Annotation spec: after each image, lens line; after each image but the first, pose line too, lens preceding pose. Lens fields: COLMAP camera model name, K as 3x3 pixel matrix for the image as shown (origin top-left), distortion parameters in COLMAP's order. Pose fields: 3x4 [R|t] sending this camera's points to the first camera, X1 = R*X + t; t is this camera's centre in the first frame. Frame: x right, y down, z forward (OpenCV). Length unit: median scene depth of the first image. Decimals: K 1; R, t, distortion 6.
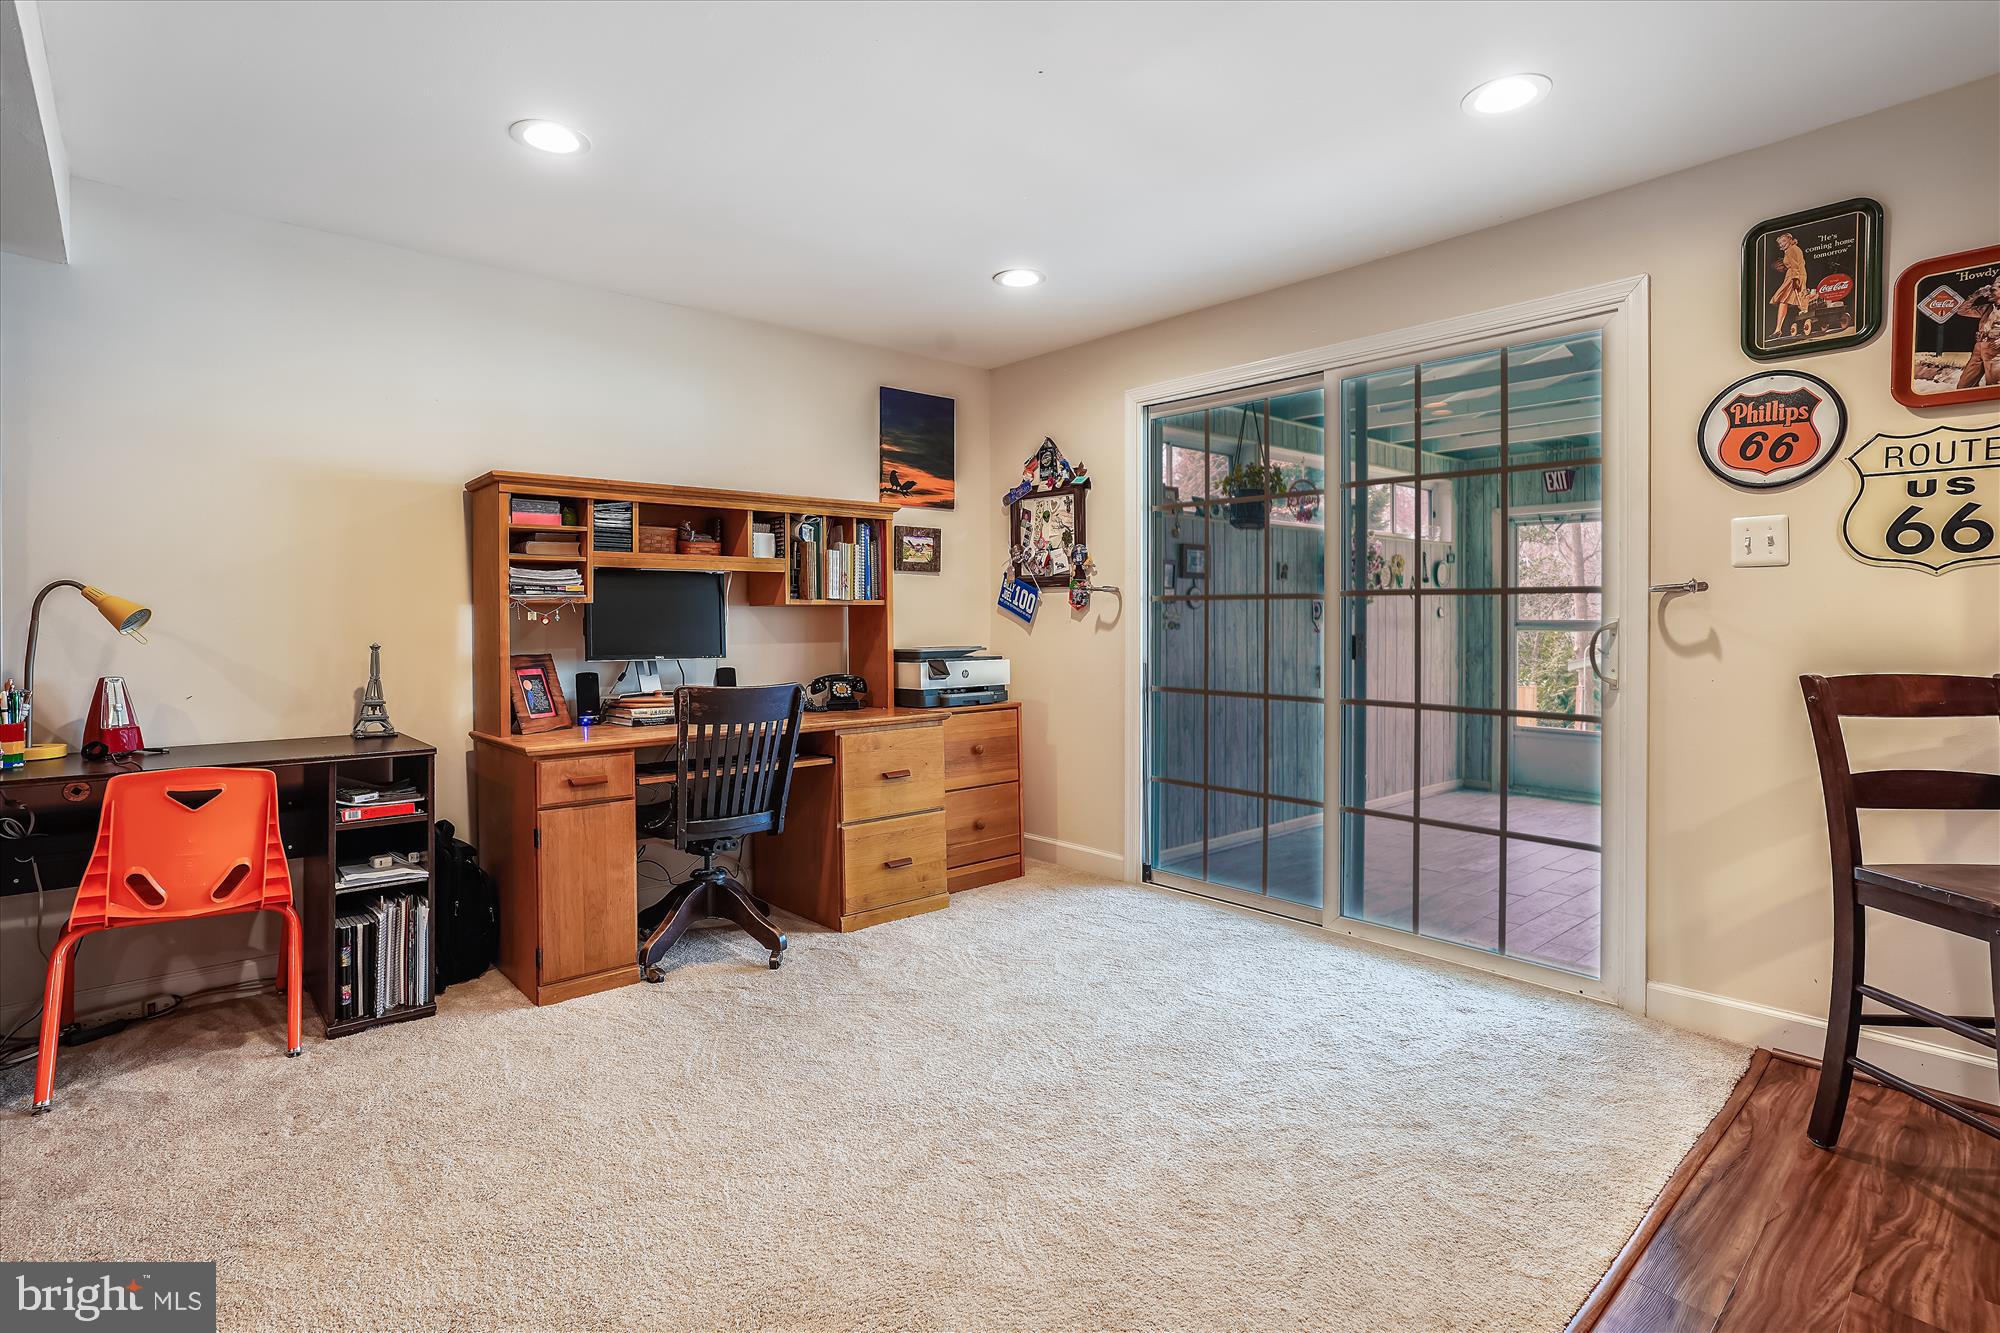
lens RADIAL K [[983.1, 0, 972.6], [0, 983.1, 620.4], [0, 0, 1]] dist [-0.017527, 0.019705]
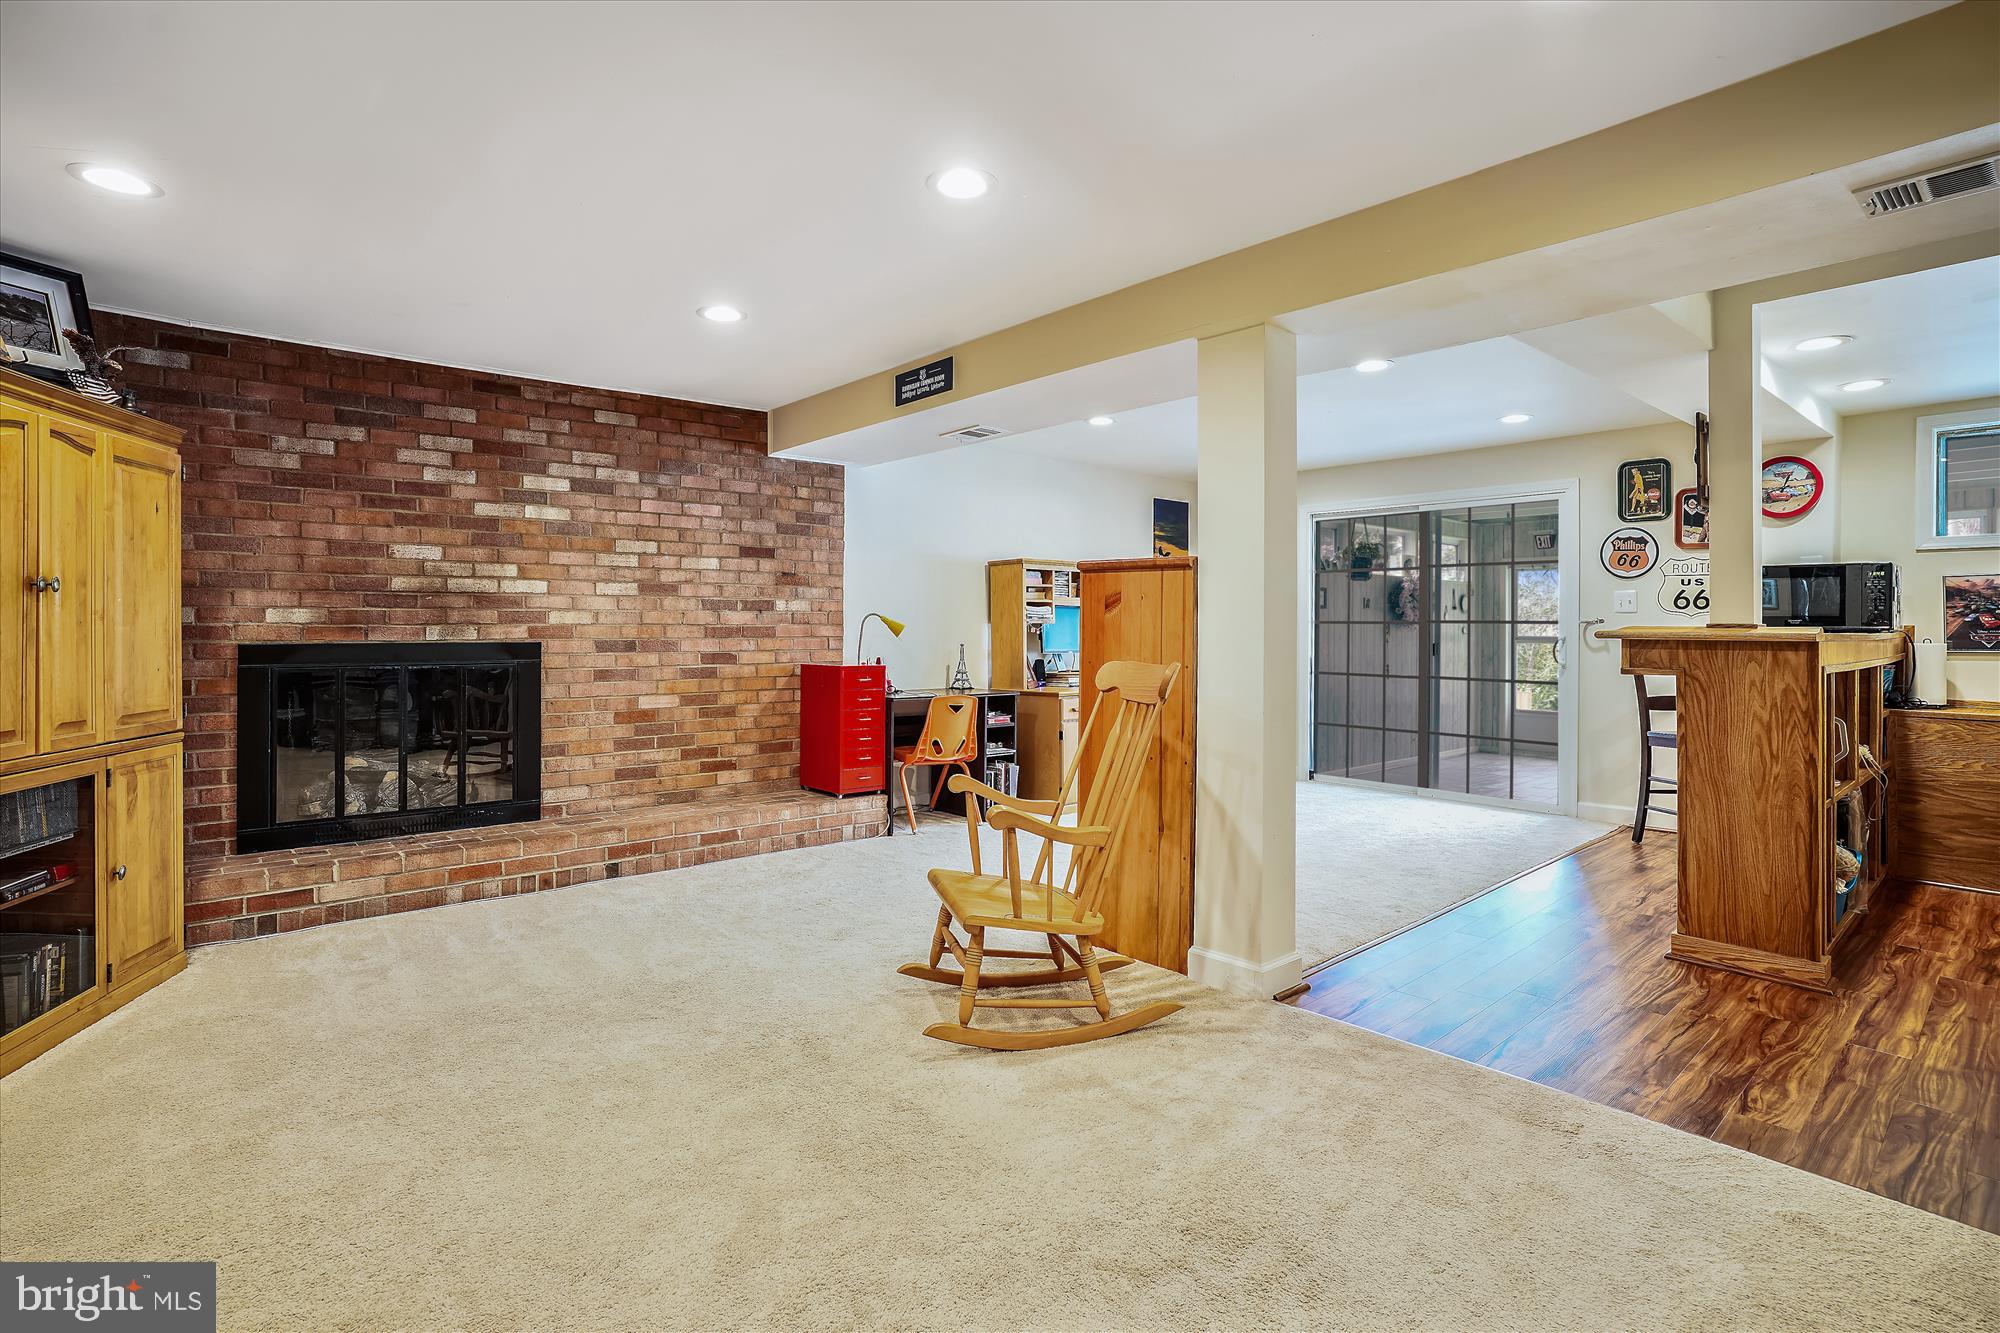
lens RADIAL K [[954.9, 0, 998.1], [0, 954.9, 616.4], [0, 0, 1]] dist [0.000579, 0.000156]
pose [[0.999895, 0.007376, 0.012491, -0.700362], [-0.007216, 0.999892, -0.012801, -0.008356], [-0.012584, 0.012710, 0.999840, -1.233924]]
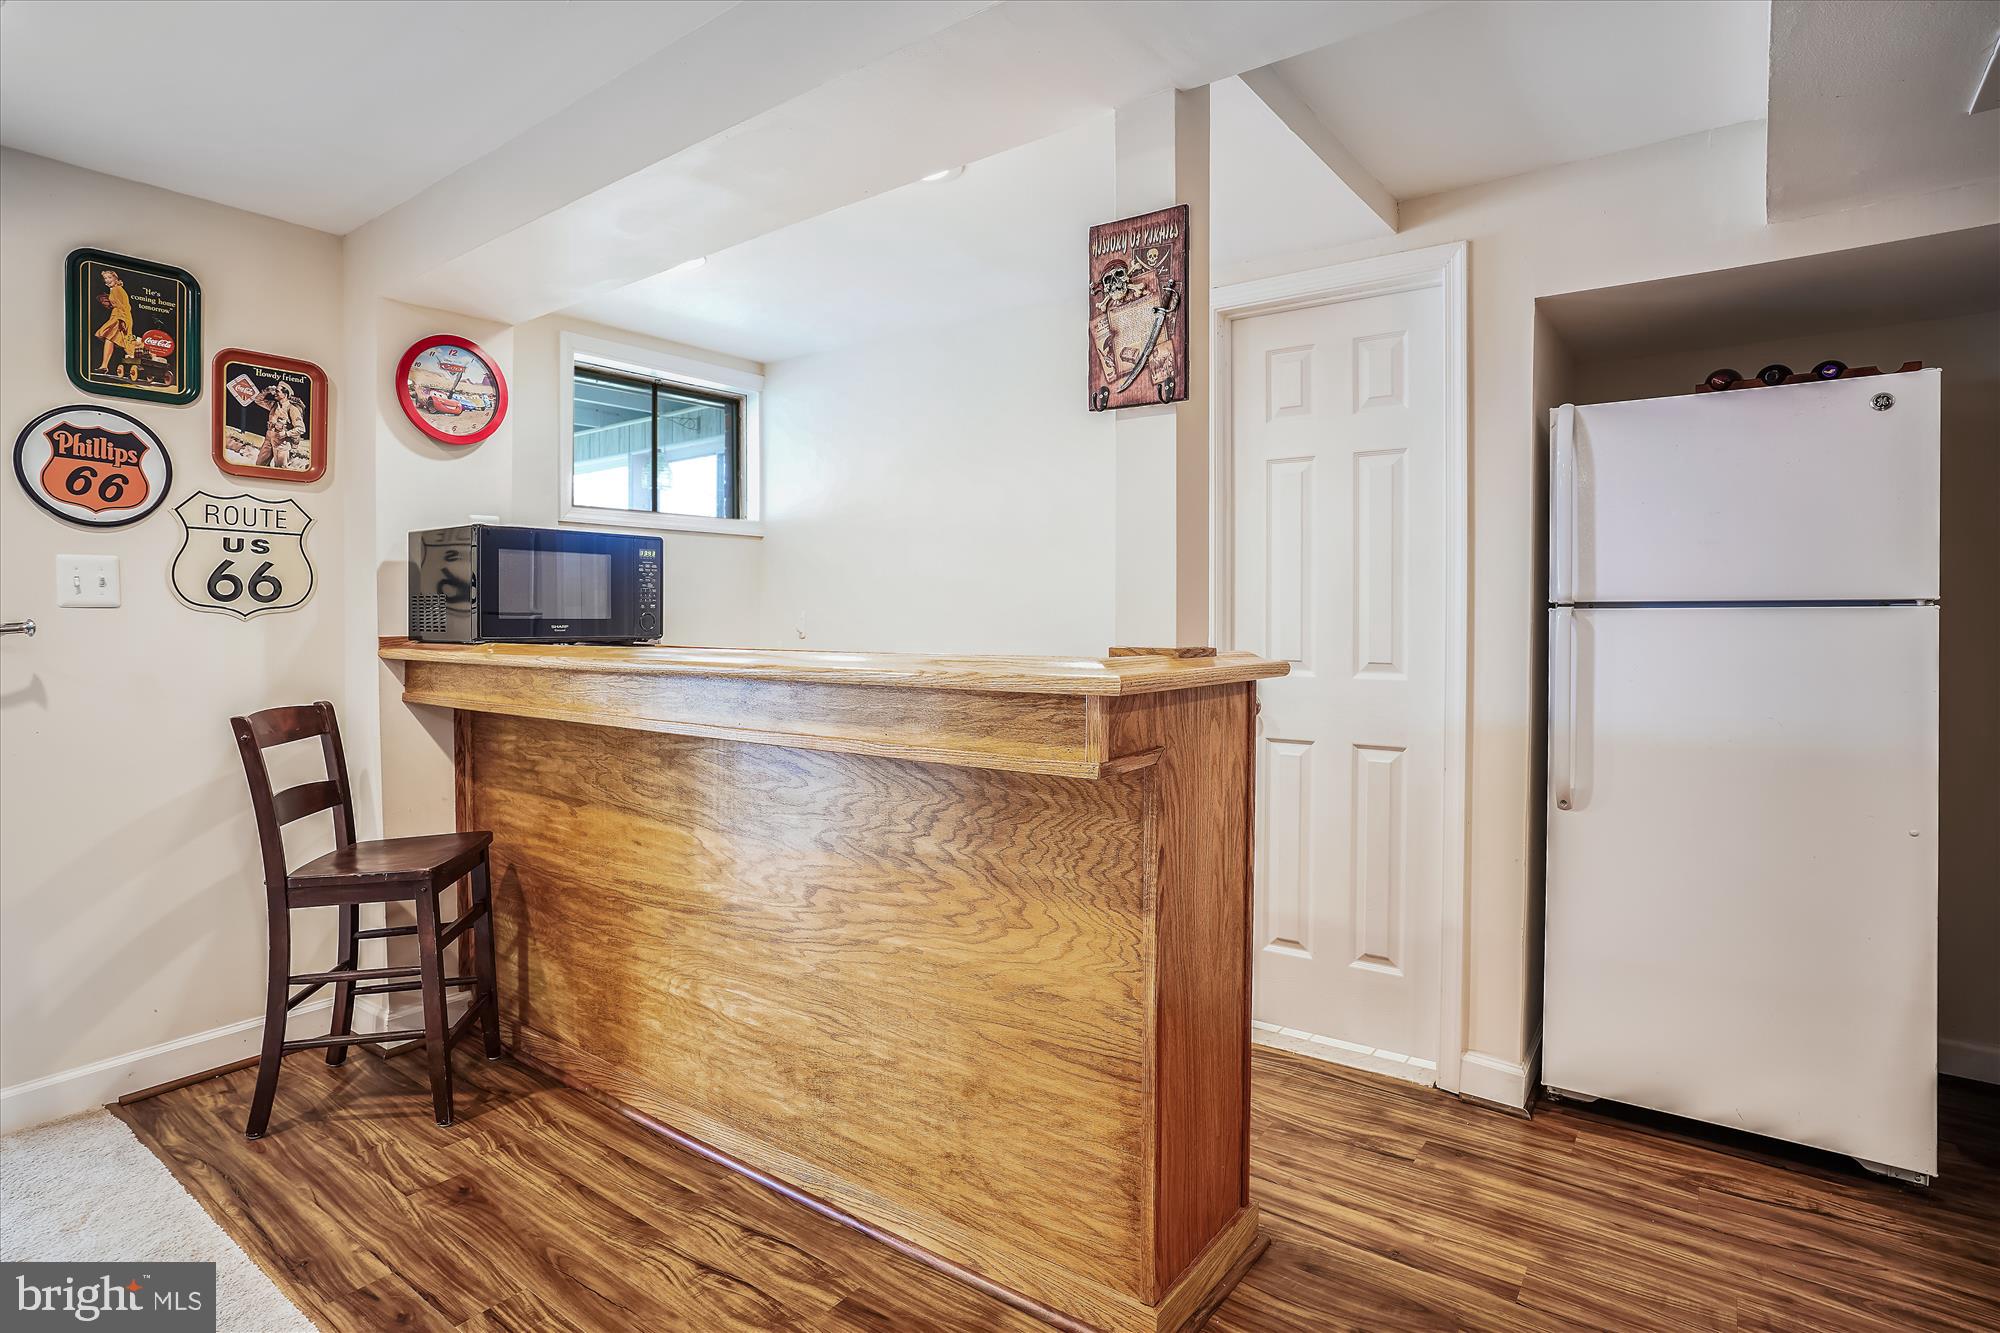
lens RADIAL K [[1033.3, 0, 1000.0], [0, 1033.3, 626.8], [0, 0, 1]] dist [-0.030299, 0.016600]
pose [[-0.202928, -0.009447, 0.979148, -0.365609], [0.003676, 0.999939, 0.010409, -0.044889], [-0.979187, 0.005711, -0.202881, 0.343317]]
